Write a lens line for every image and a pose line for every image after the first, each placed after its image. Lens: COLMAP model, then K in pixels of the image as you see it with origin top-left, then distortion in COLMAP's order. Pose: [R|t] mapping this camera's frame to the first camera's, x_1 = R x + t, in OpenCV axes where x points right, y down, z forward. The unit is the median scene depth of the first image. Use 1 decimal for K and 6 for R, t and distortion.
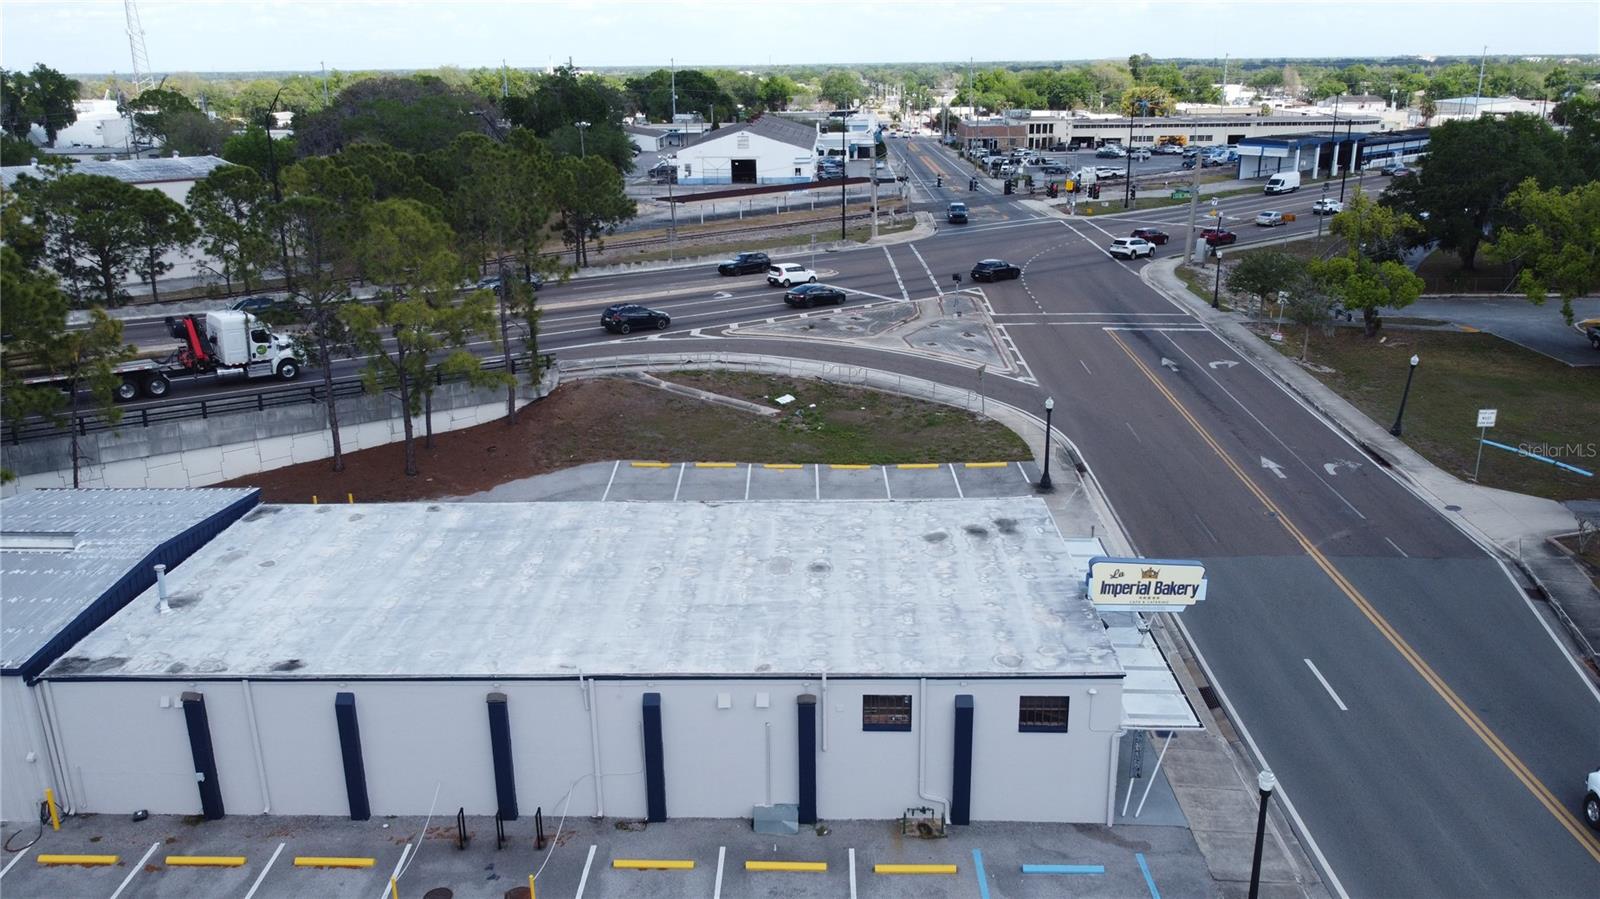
lens RADIAL K [[1209.9, 0, 800.0], [0, 1209.9, 449.5], [0, 0, 1]] dist [0.000312, -0.008106]
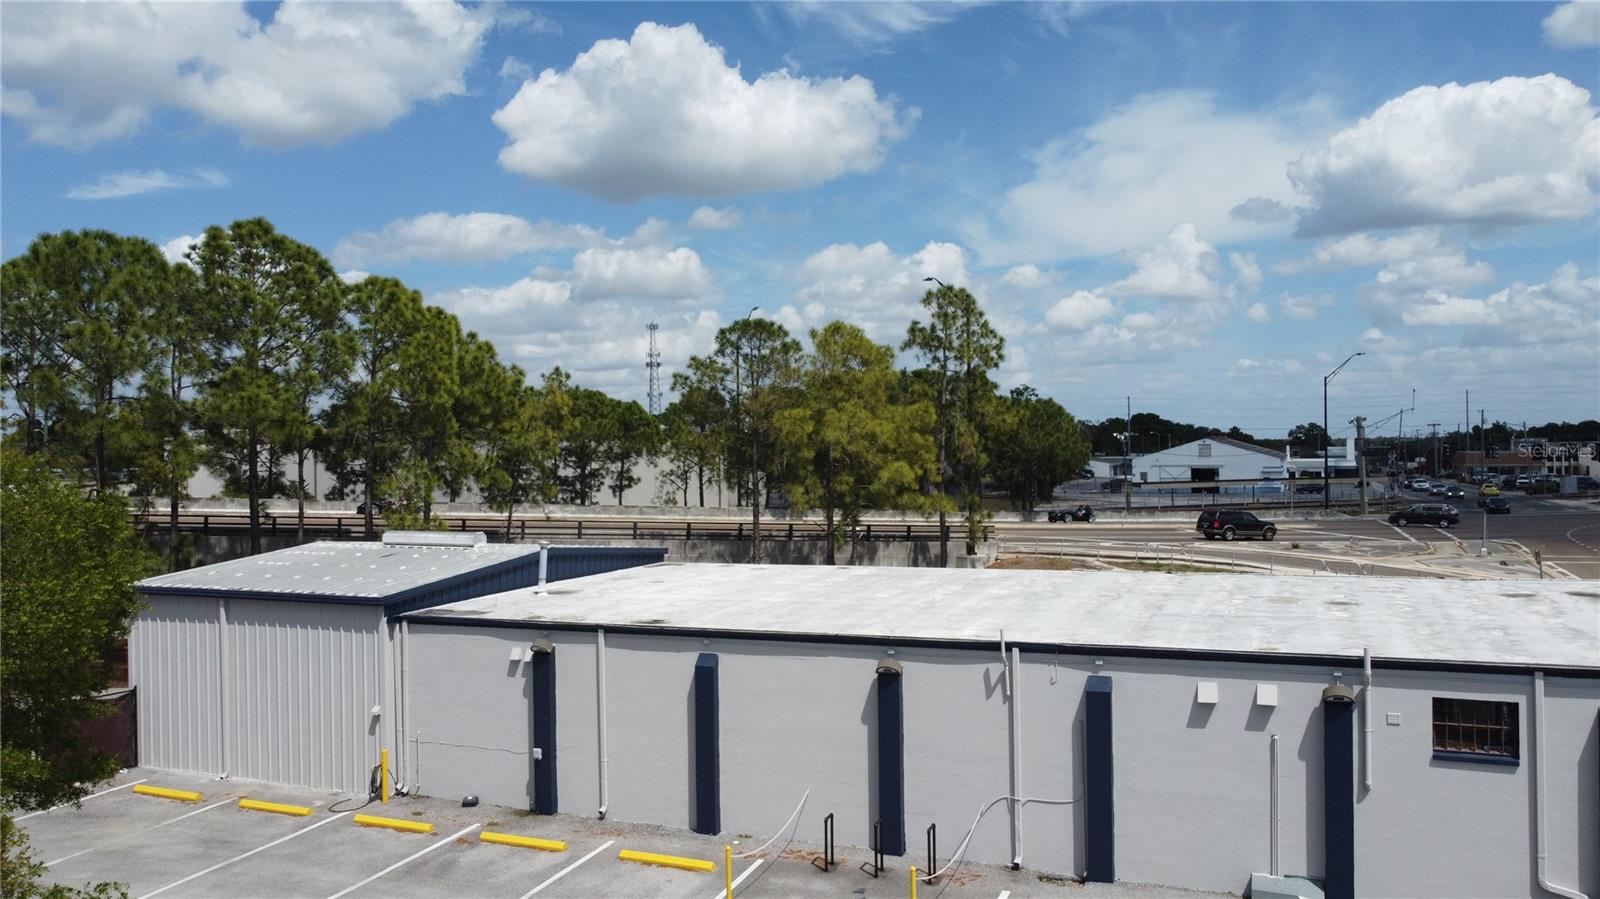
lens RADIAL K [[1218.6, 0, 793.6], [0, 1218.6, 446.3], [0, 0, 1]] dist [-0.005306, -0.006549]
pose [[0.933114, -0.001761, -0.359575, -0.028502], [-0.103923, 0.955993, -0.274367, 0.249302], [0.344235, 0.293384, 0.891868, 0.226355]]
